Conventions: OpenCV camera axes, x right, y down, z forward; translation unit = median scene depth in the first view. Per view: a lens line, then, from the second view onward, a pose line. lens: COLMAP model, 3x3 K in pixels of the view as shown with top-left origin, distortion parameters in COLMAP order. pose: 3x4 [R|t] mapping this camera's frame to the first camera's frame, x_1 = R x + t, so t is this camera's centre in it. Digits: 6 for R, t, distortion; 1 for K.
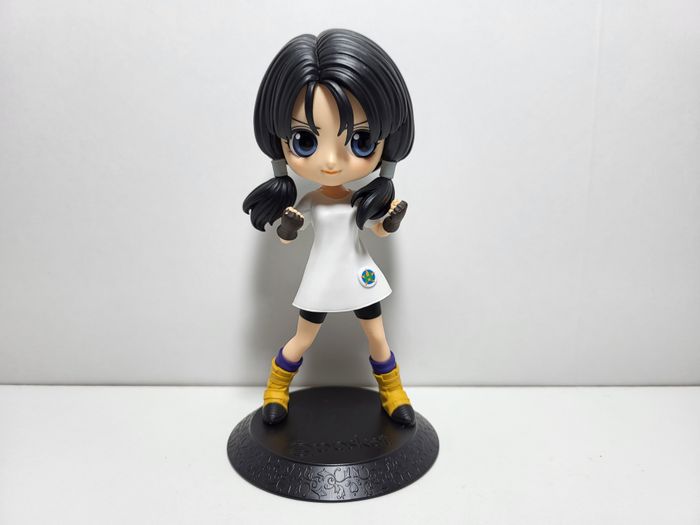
lens RADIAL K [[533.3, 0, 351.2], [0, 533.3, 262.4], [0, 0, 1]] dist [-0.013936, -0.002183]
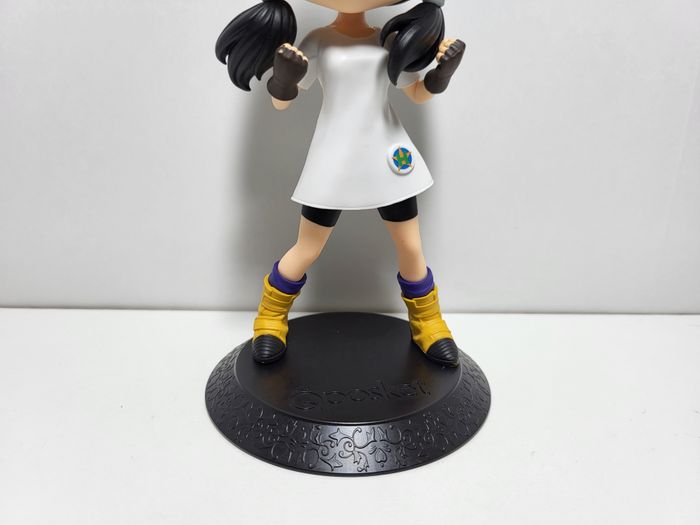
lens RADIAL K [[533.3, 0, 351.5], [0, 533.3, 268.7], [0, 0, 1]] dist [-0.013936, -0.002183]
pose [[0.999970, 0.007590, 0.001557, -0.032575], [-0.007740, 0.987483, 0.157533, 0.059241], [-0.000342, -0.157541, 0.987512, 0.301857]]
